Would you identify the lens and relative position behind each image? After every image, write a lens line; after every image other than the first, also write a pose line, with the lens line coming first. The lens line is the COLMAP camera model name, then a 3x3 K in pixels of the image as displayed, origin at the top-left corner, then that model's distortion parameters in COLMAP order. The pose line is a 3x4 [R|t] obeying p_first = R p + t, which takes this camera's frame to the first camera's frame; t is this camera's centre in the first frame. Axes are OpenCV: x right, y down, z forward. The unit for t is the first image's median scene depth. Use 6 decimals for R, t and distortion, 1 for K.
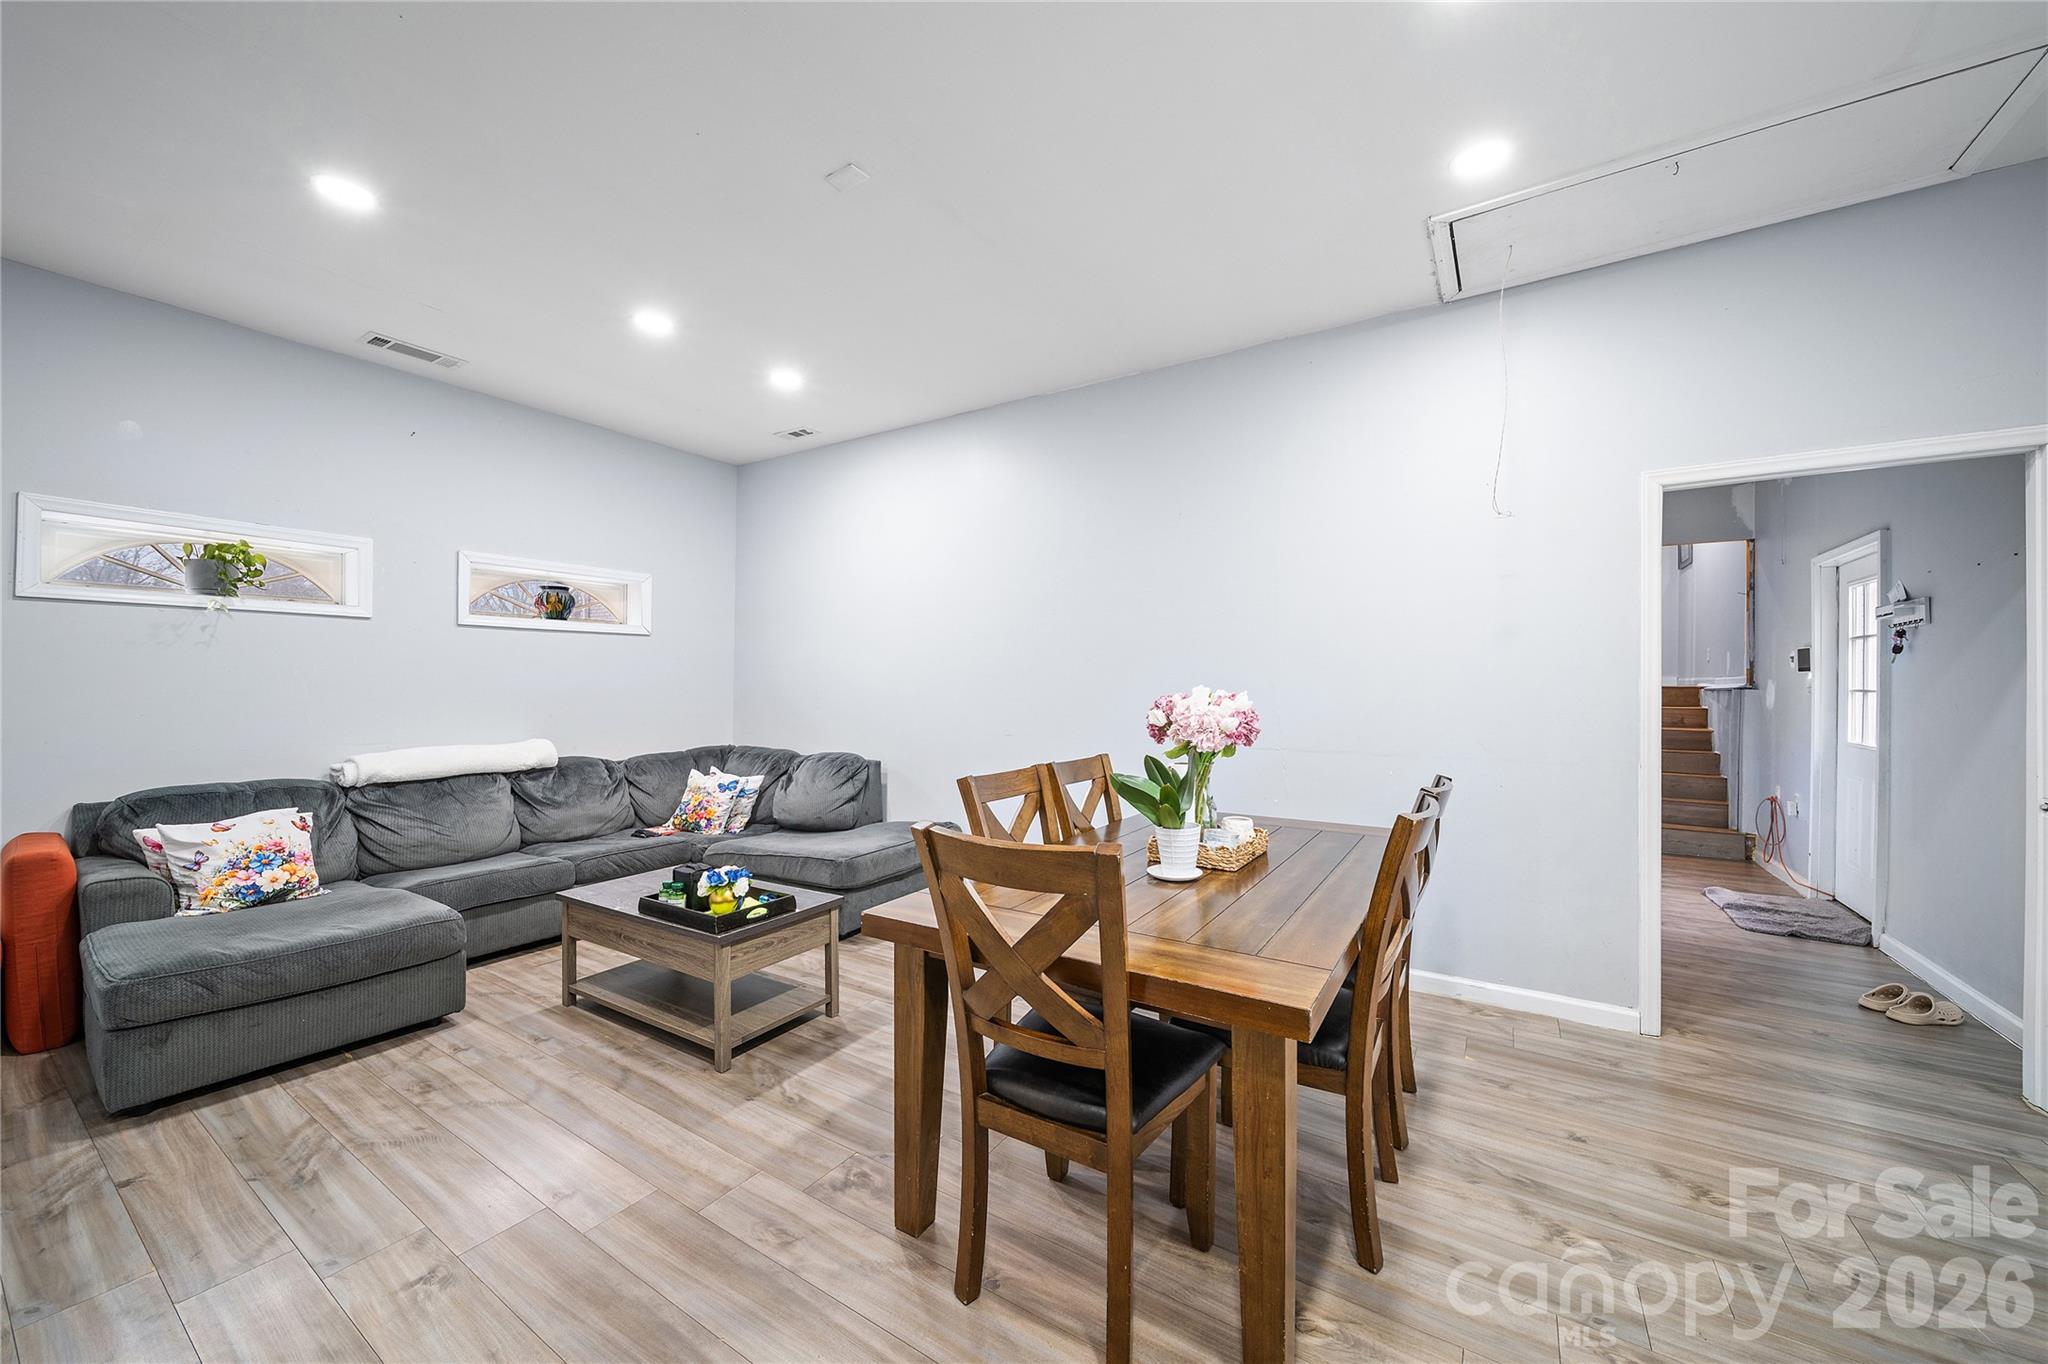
lens RADIAL K [[736.1, 0, 1024.7], [0, 736.1, 689.2], [0, 0, 1]] dist [-0.001182, -0.000411]
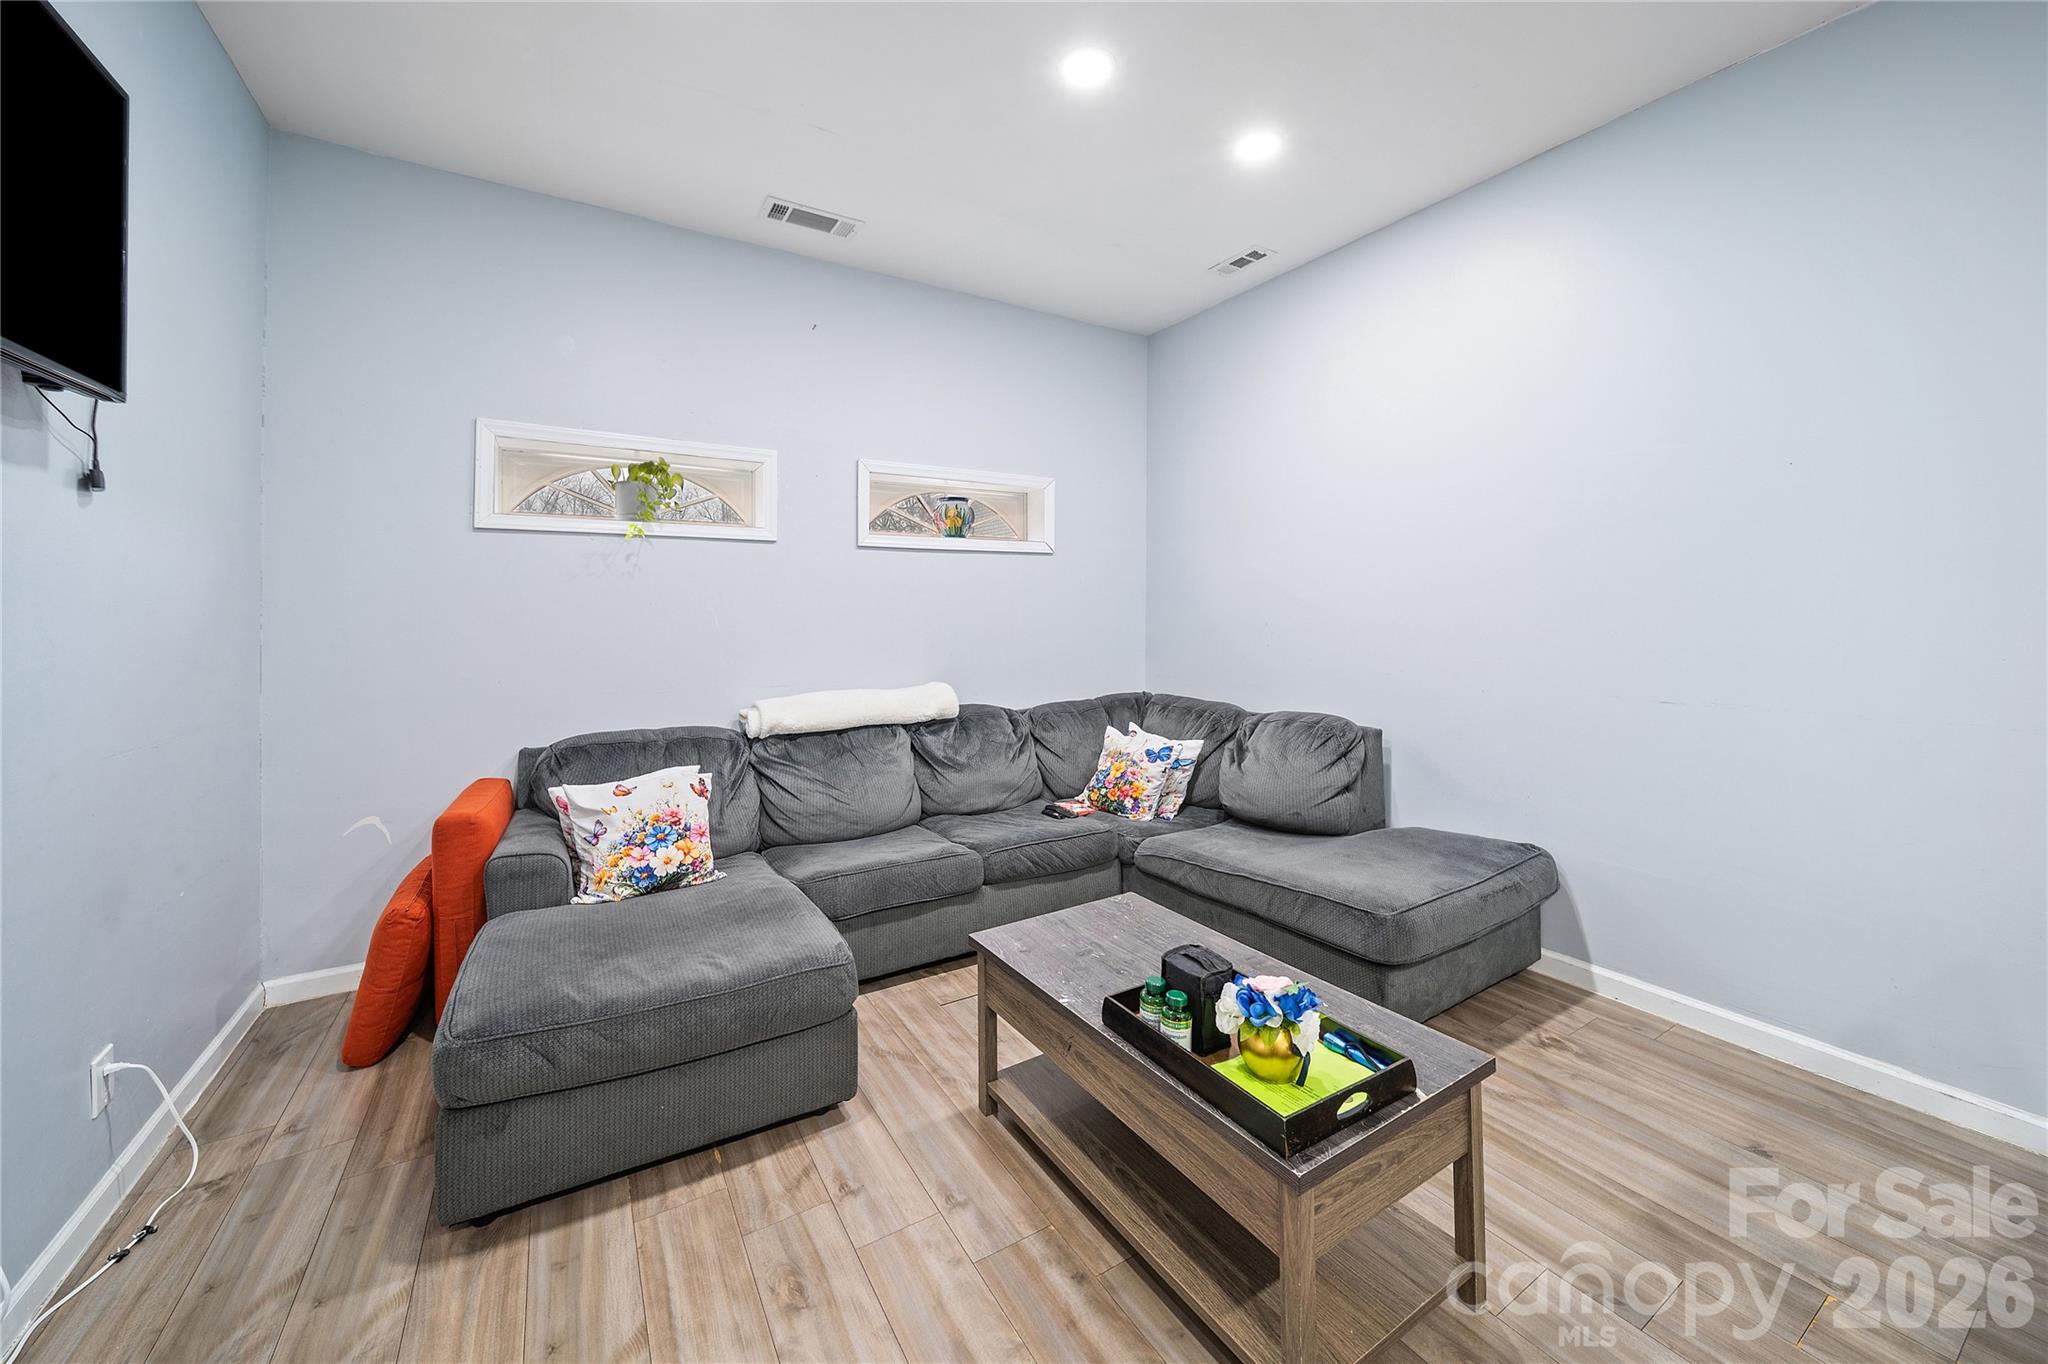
lens RADIAL K [[746.8, 0, 1028.0], [0, 746.8, 613.7], [0, 0, 1]] dist [-0.000331, -0.000025]
pose [[0.899200, -0.009661, -0.437431, -0.239031], [0.006814, 0.999944, -0.008079, -0.002357], [0.437485, 0.004284, 0.899216, 0.341417]]
